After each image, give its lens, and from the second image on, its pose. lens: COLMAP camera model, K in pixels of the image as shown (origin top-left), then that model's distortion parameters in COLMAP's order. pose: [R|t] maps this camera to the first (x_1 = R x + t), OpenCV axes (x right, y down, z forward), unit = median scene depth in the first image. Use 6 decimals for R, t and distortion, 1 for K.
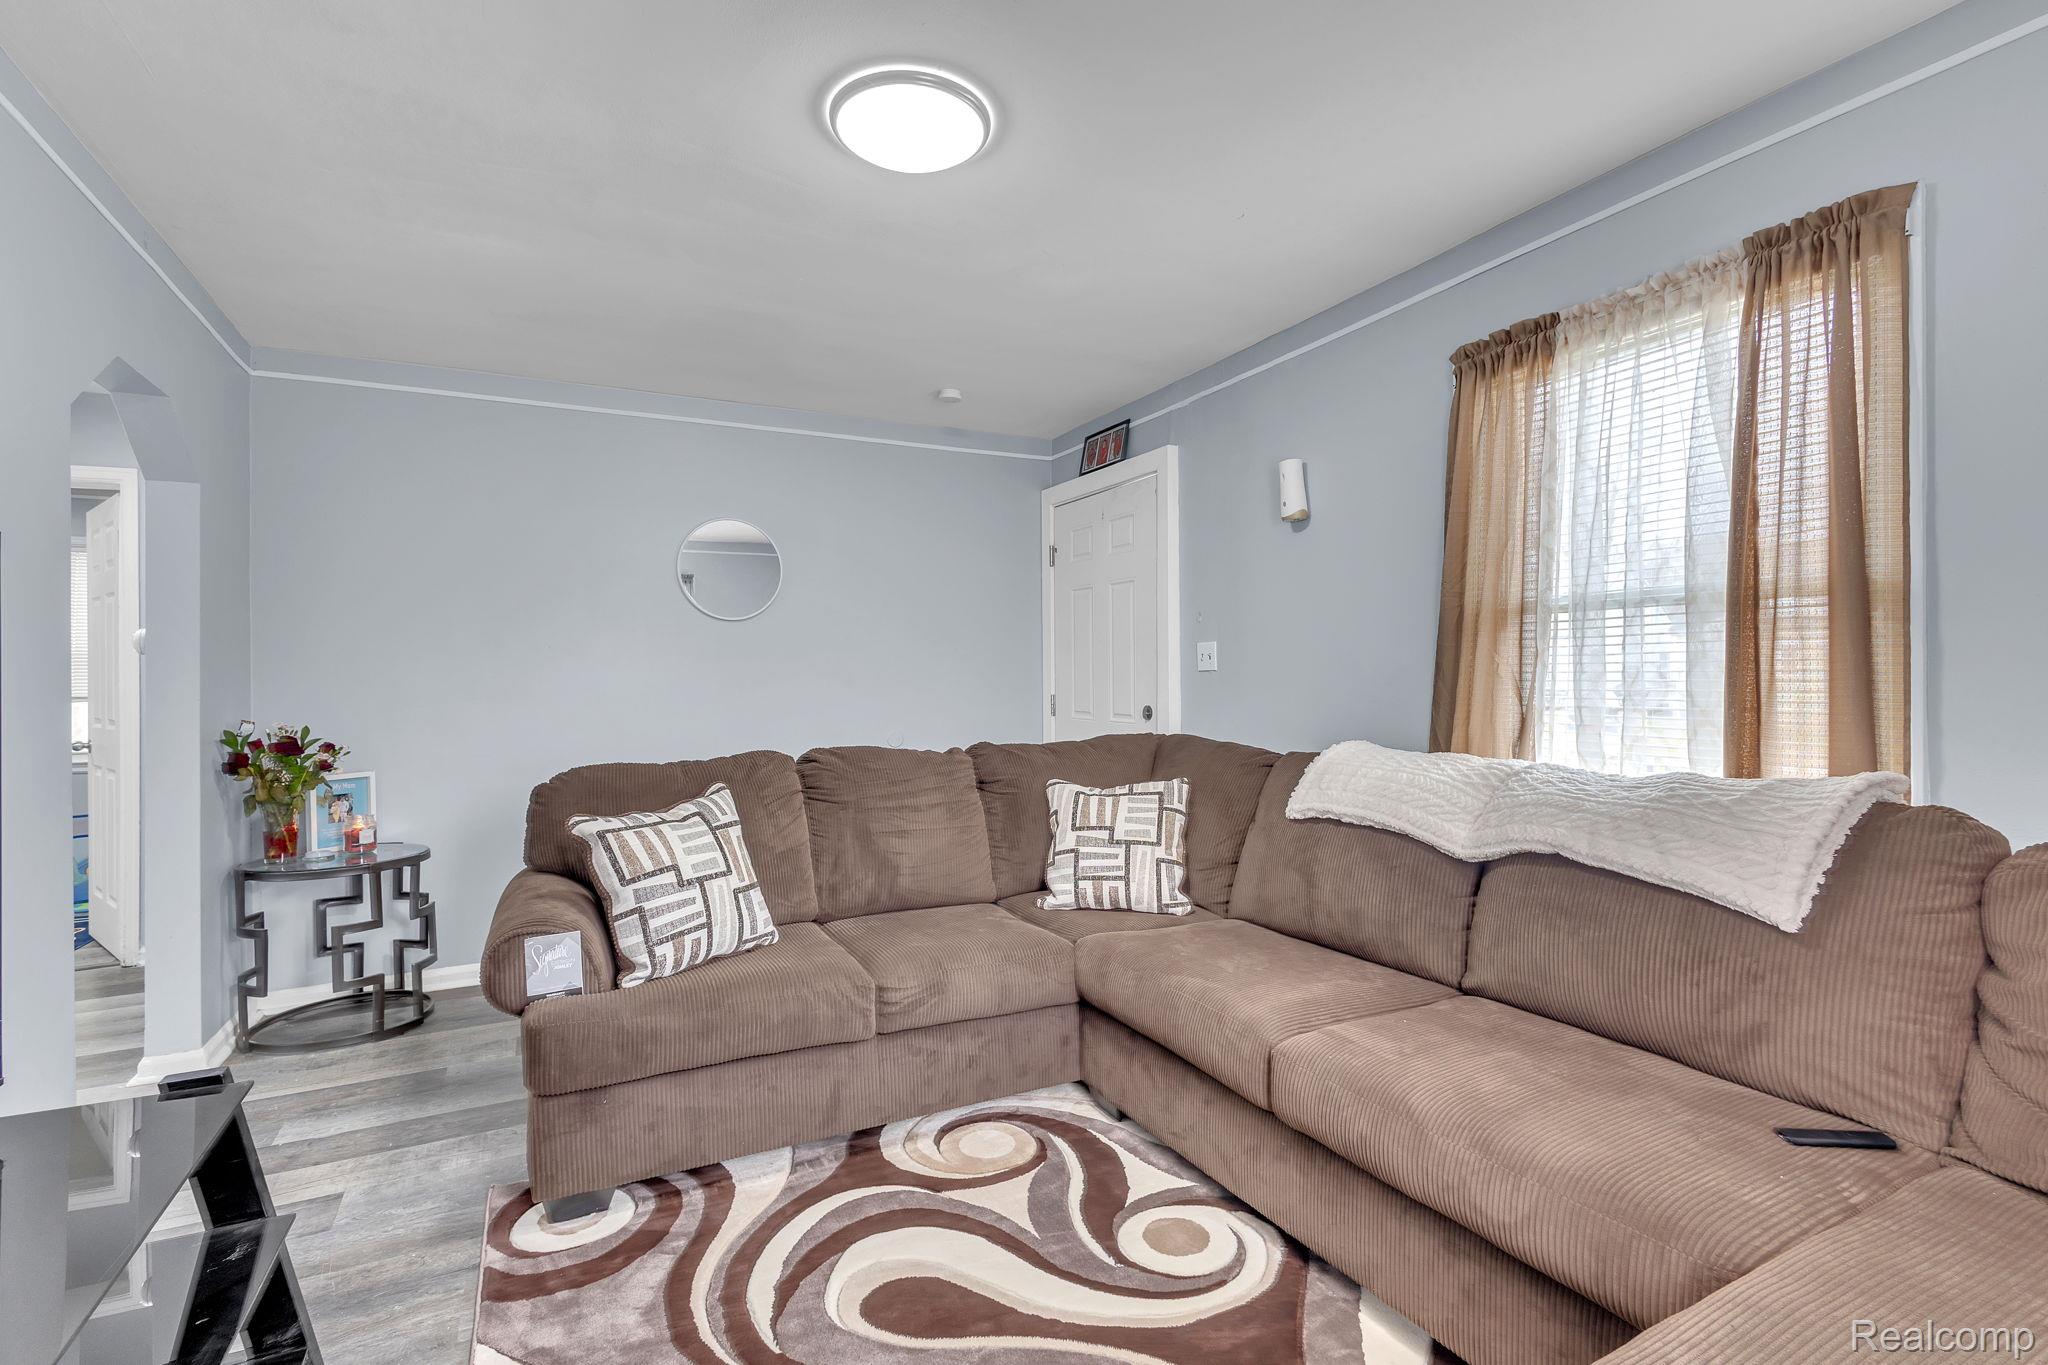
lens RADIAL K [[929.9, 0, 1021.4], [0, 929.9, 683.8], [0, 0, 1]] dist [0.002575, 0.000191]
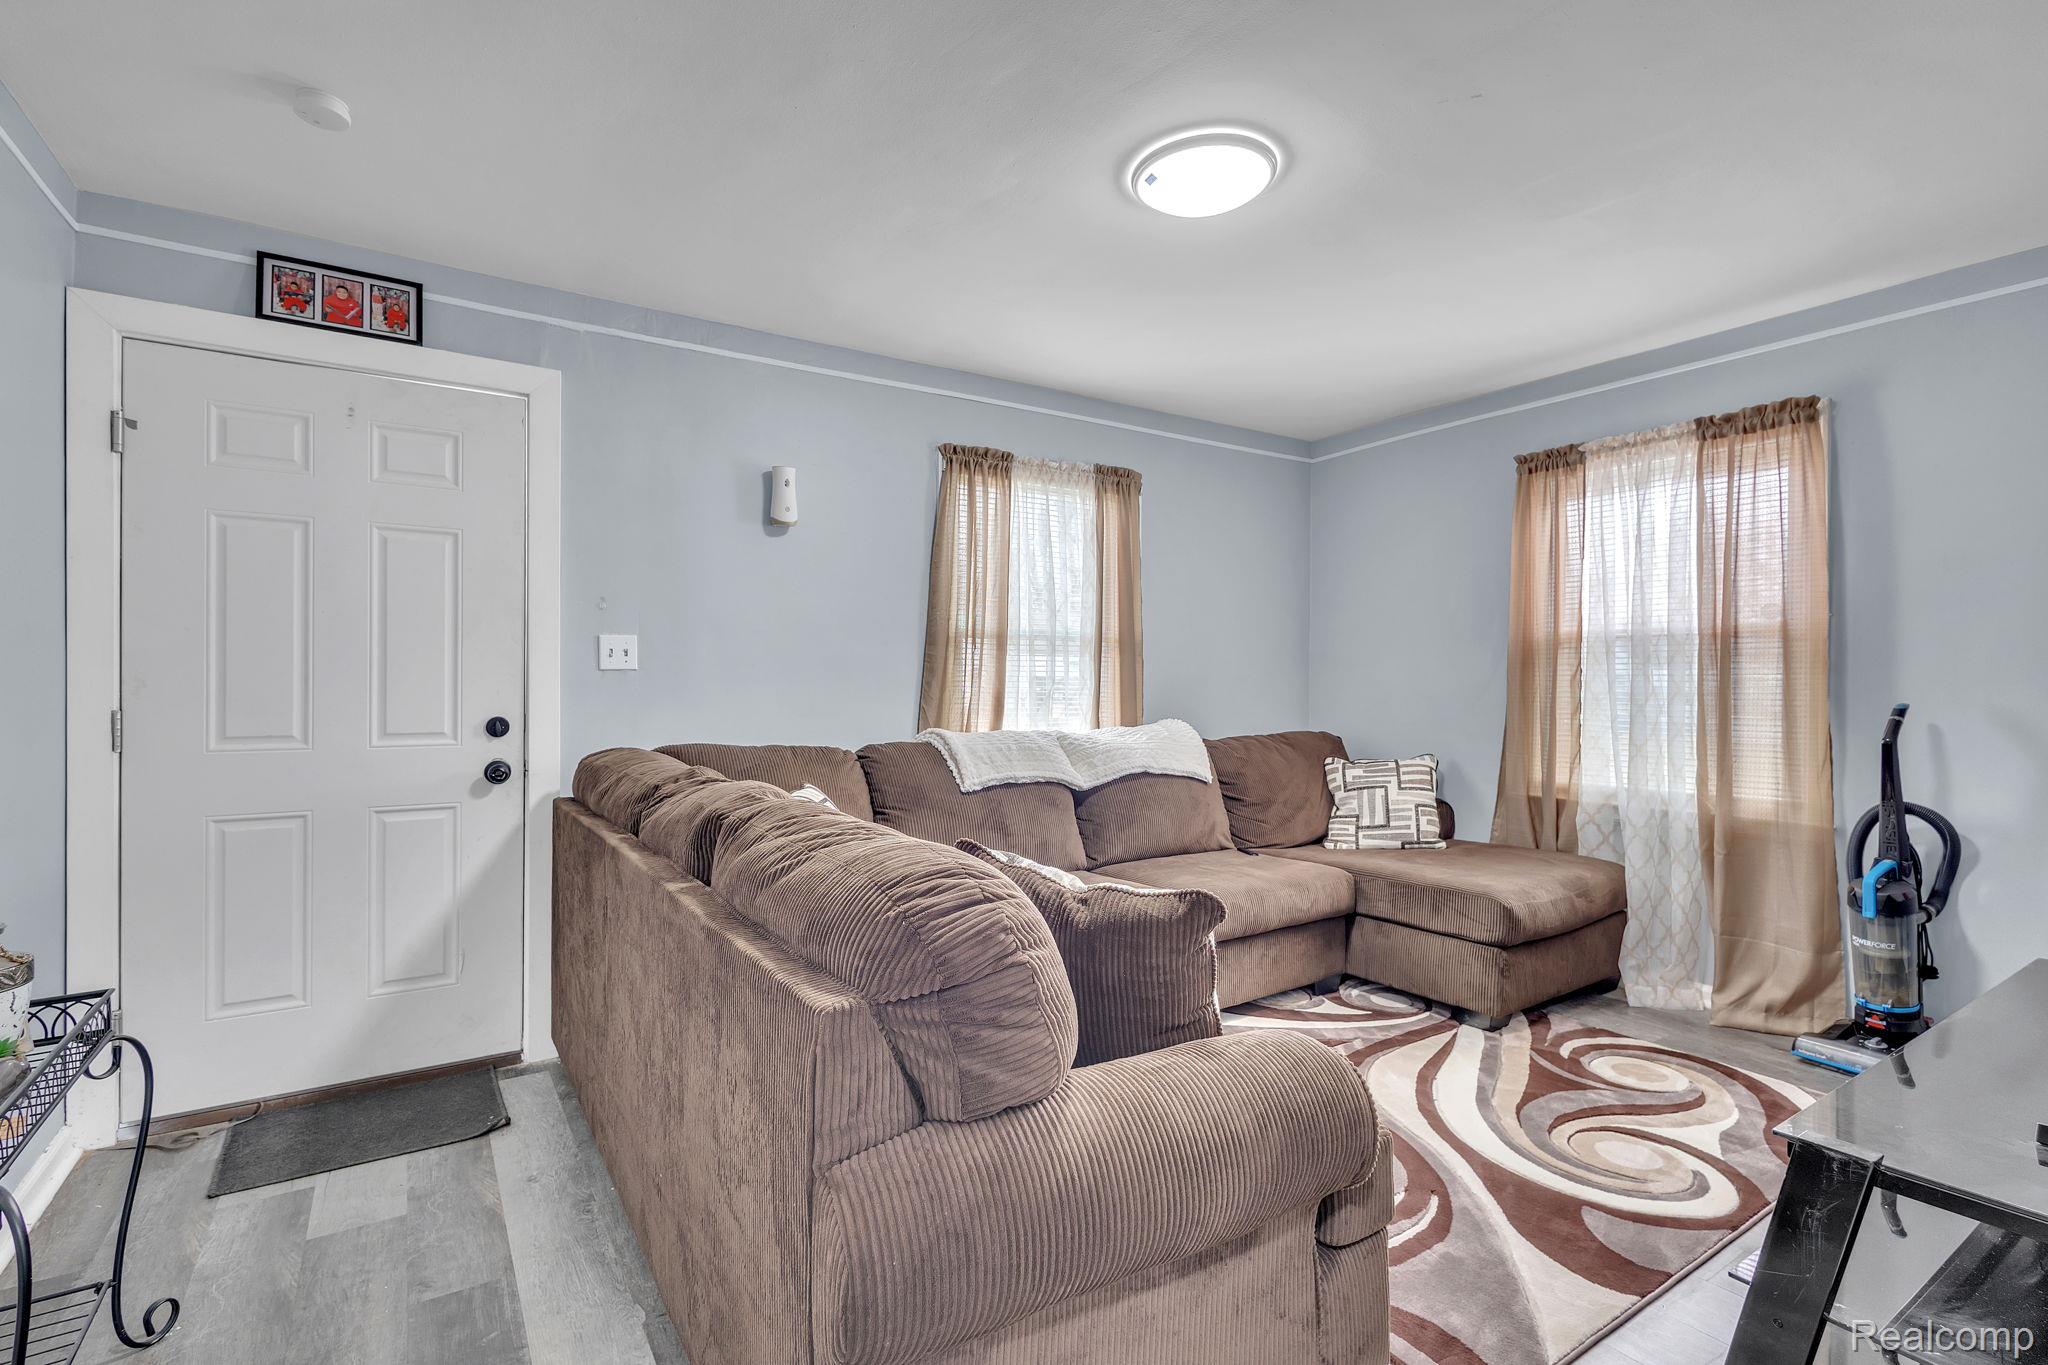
lens RADIAL K [[929.9, 0, 1018.8], [0, 929.9, 680.0], [0, 0, 1]] dist [0.002575, 0.000191]
pose [[-0.098291, 0.007585, 0.995129, -0.653807], [0.009080, 0.999936, -0.006725, 0.003855], [-0.995116, 0.008375, -0.098353, 0.729671]]
